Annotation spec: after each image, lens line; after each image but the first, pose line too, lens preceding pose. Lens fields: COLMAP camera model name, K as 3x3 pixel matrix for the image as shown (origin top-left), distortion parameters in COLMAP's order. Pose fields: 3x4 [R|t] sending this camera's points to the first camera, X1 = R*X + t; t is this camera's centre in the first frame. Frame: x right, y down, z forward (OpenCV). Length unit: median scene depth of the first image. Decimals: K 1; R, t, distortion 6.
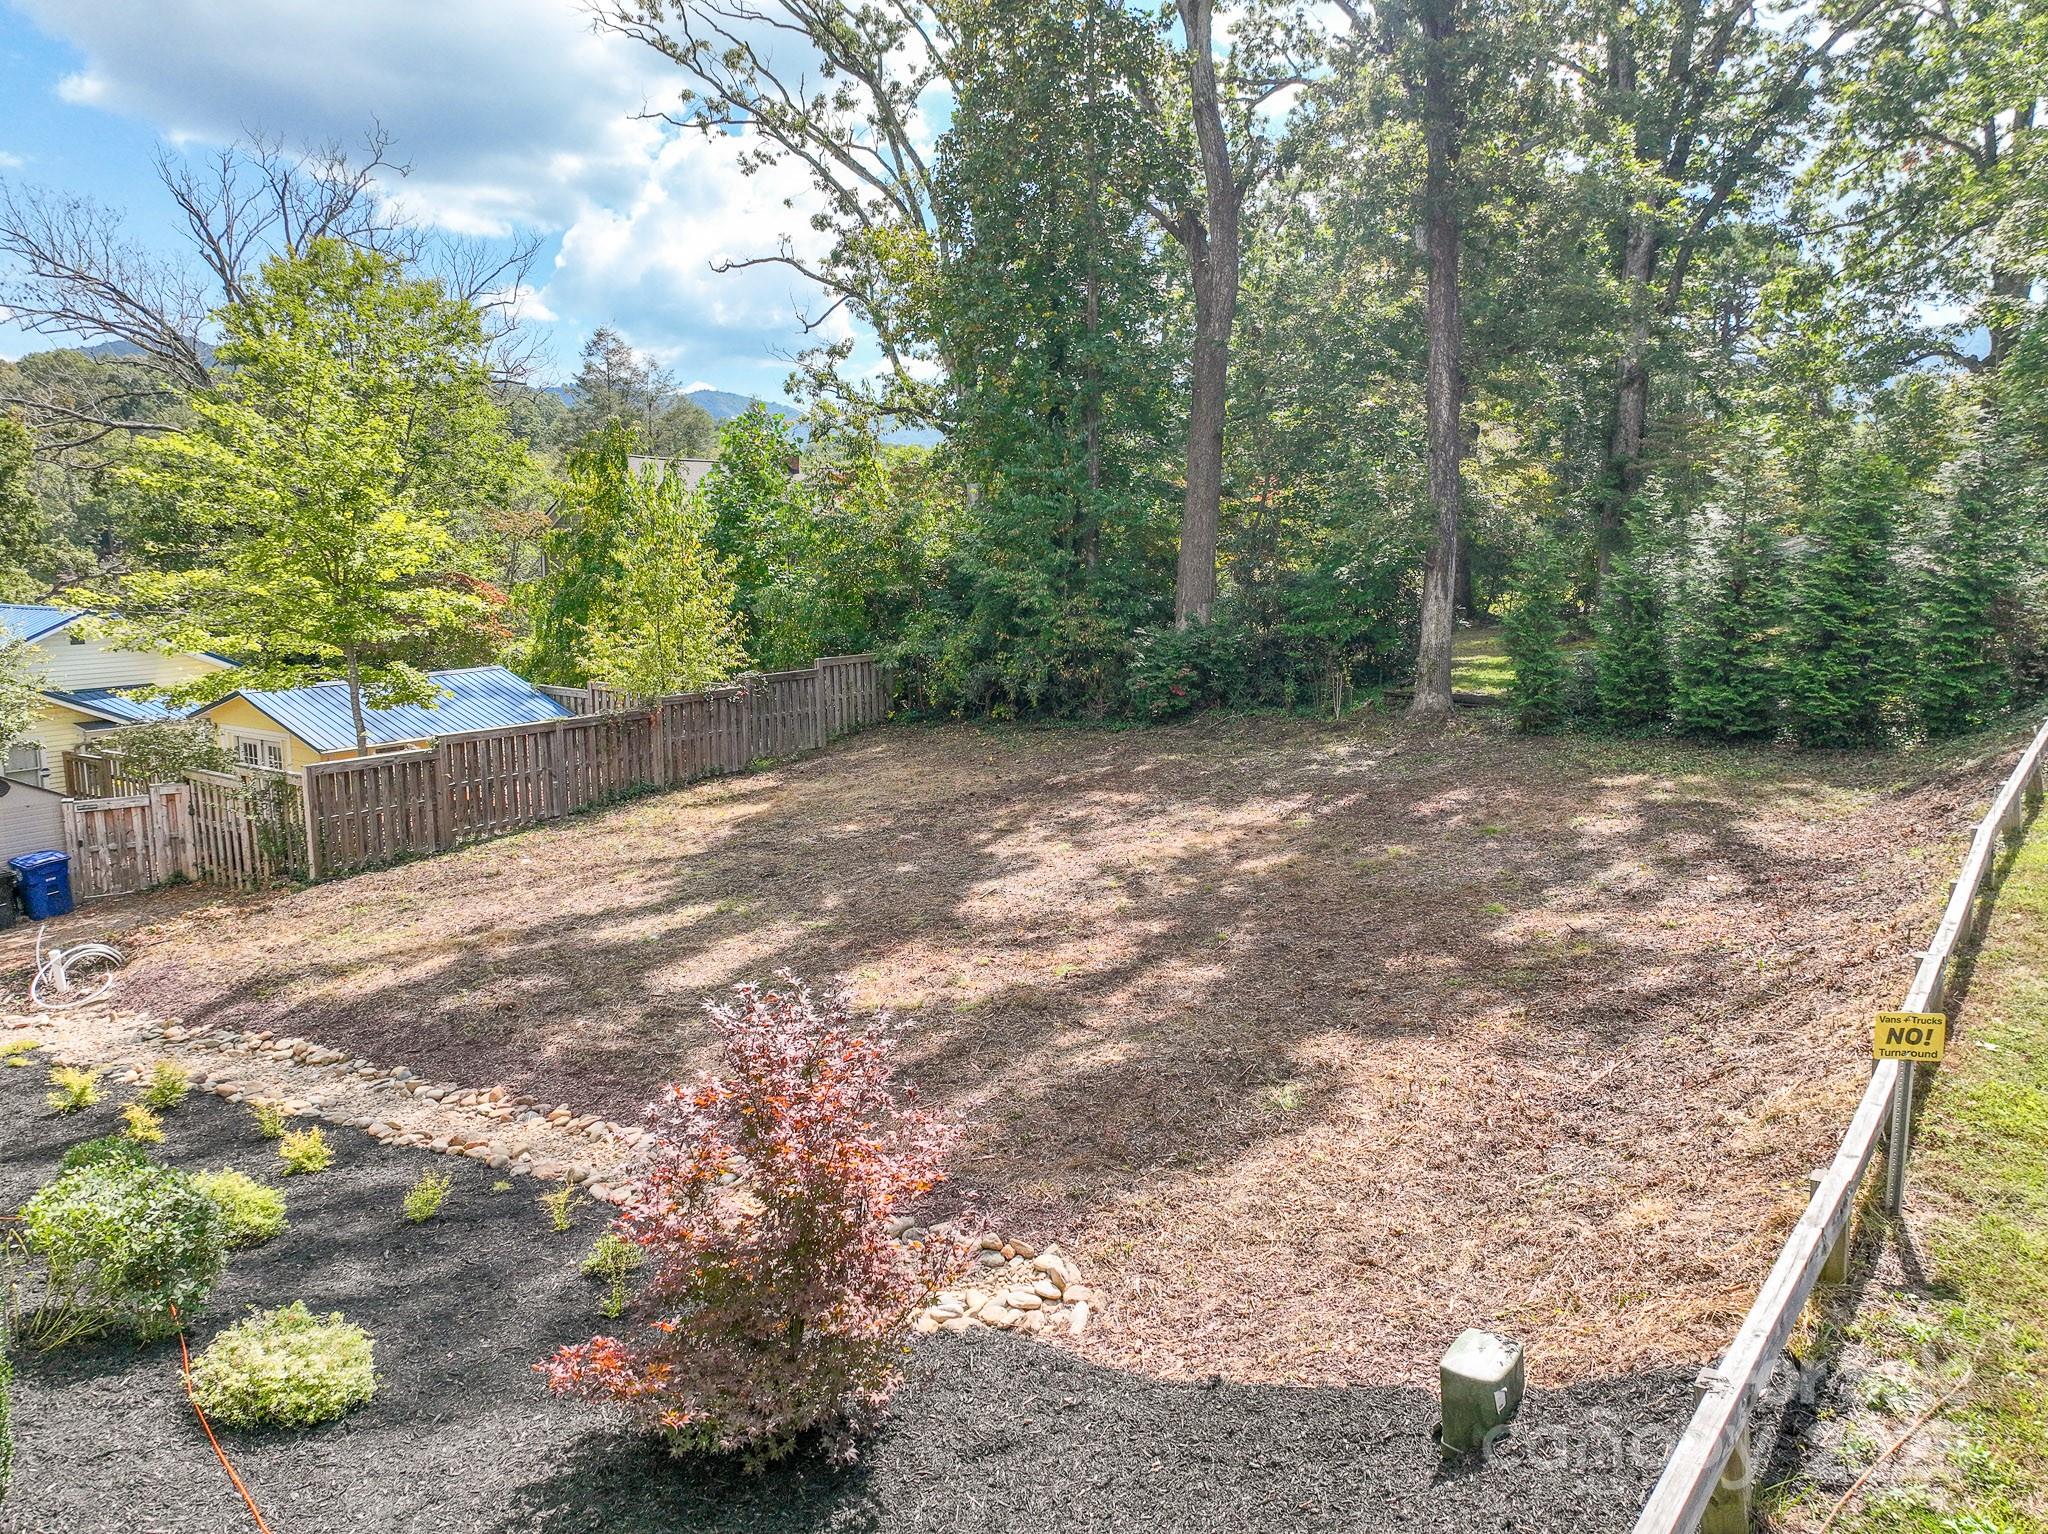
lens RADIAL K [[1438.6, 0, 1023.8], [0, 1438.6, 775.0], [0, 0, 1]] dist [-0.005283, 0.022493]
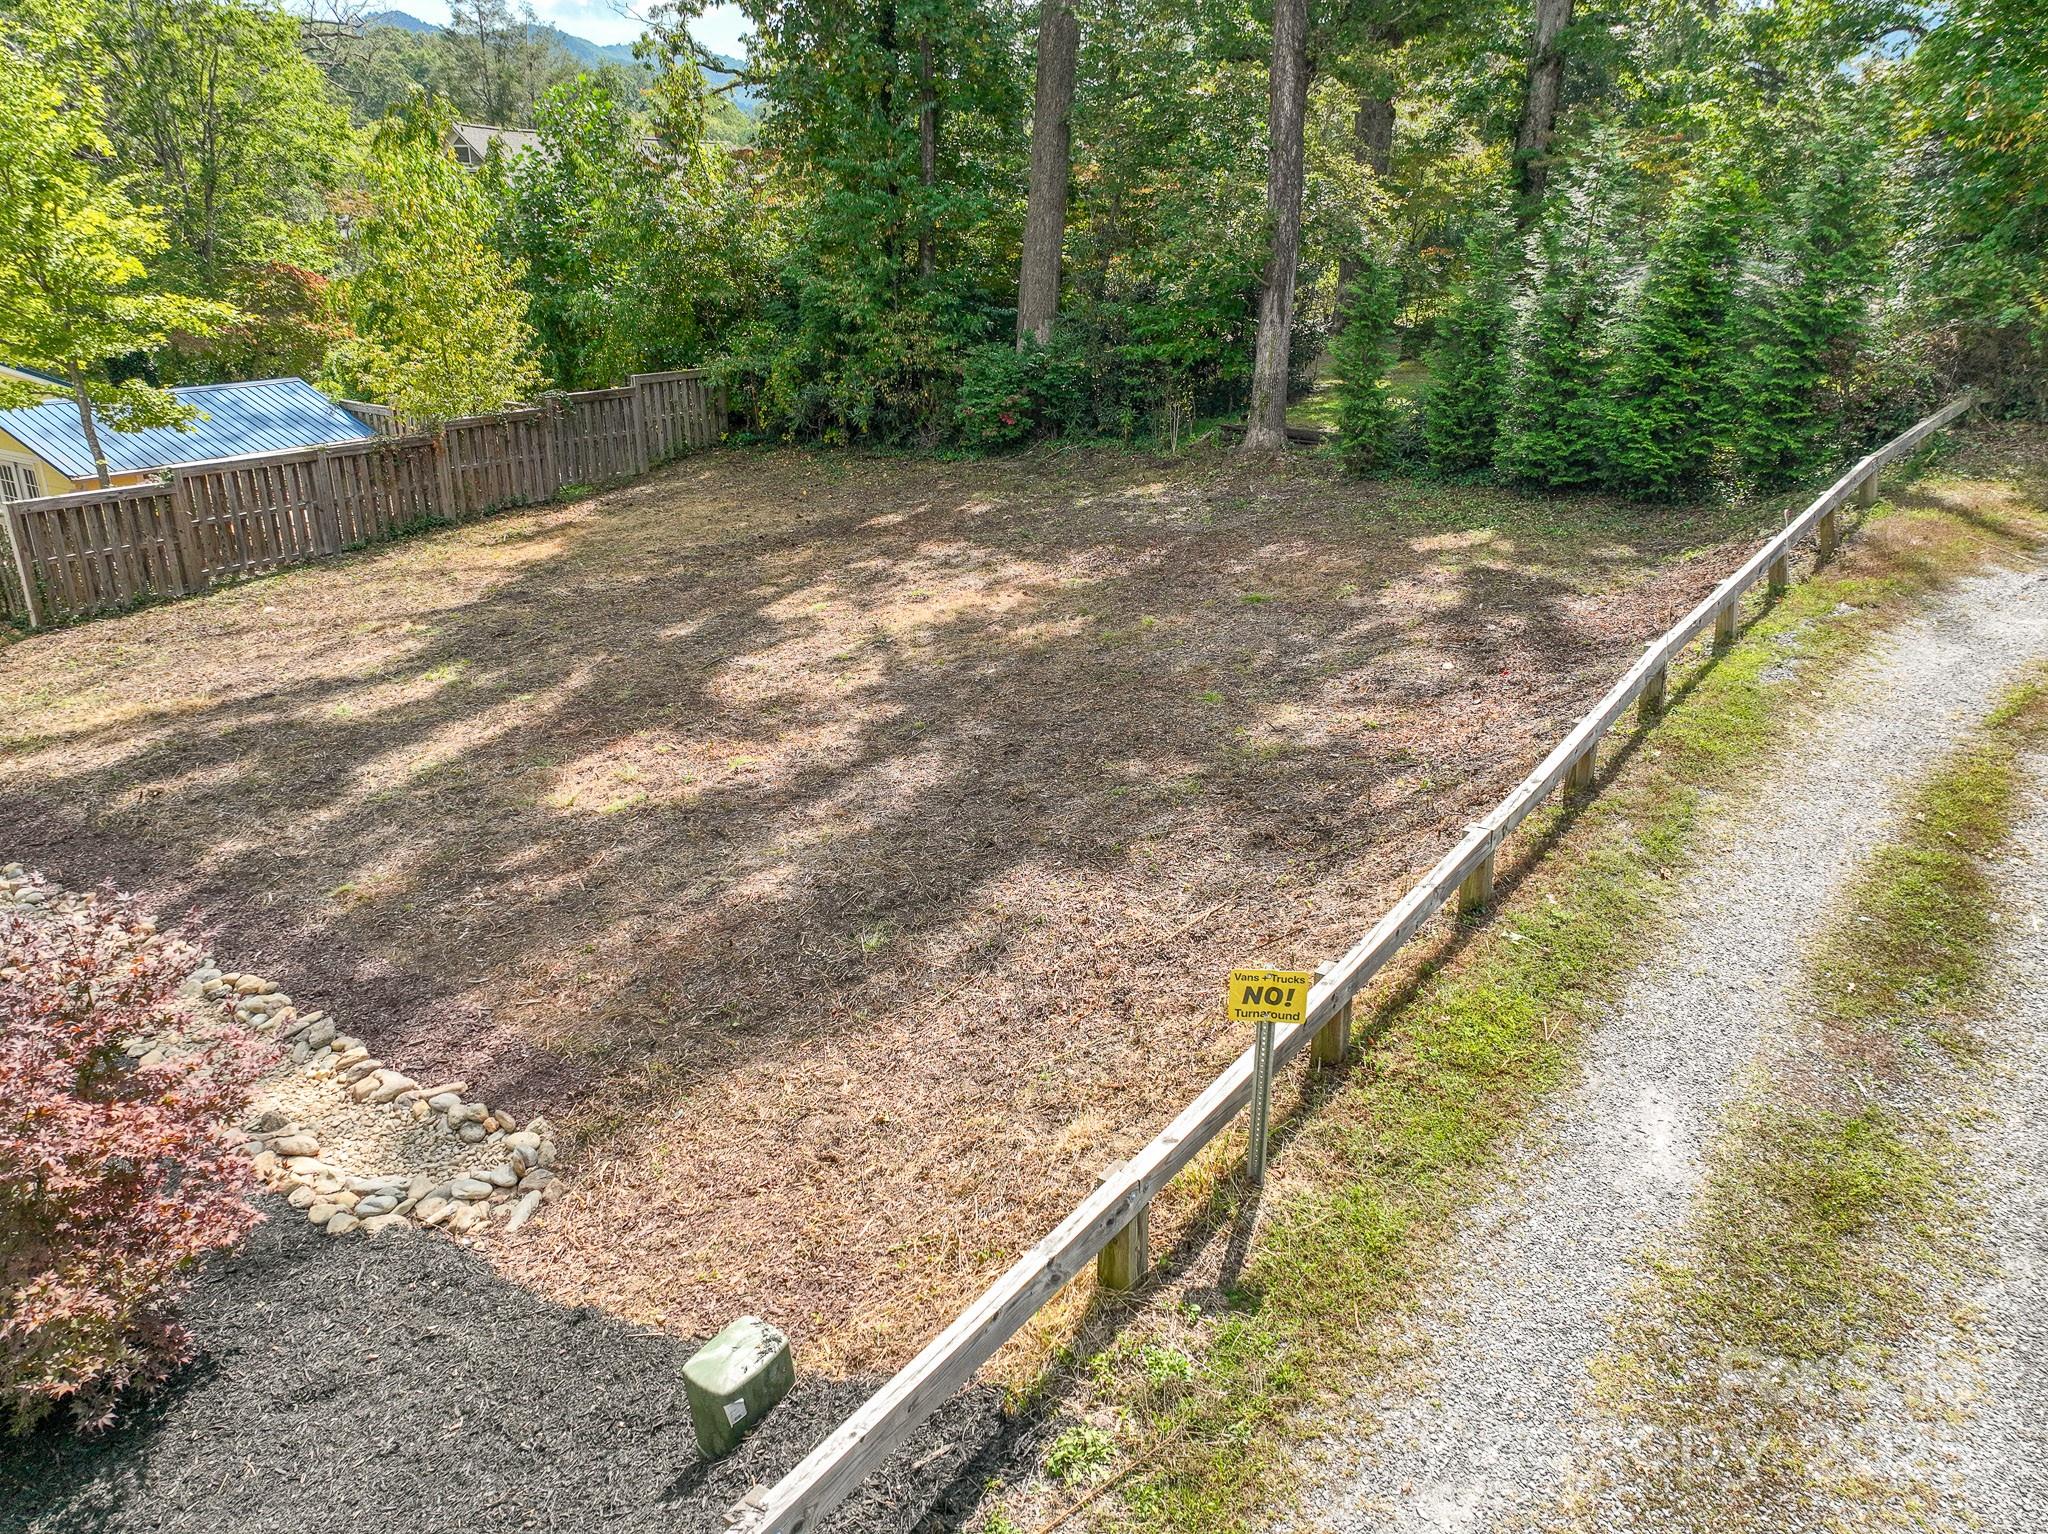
lens RADIAL K [[1438.6, 0, 1024.6], [0, 1438.6, 772.6], [0, 0, 1]] dist [-0.005283, 0.022493]
pose [[0.999783, 0.005122, 0.020175, 0.108698], [-0.009148, 0.978744, 0.204879, -0.027949], [-0.018696, -0.205020, 0.978579, 0.049777]]
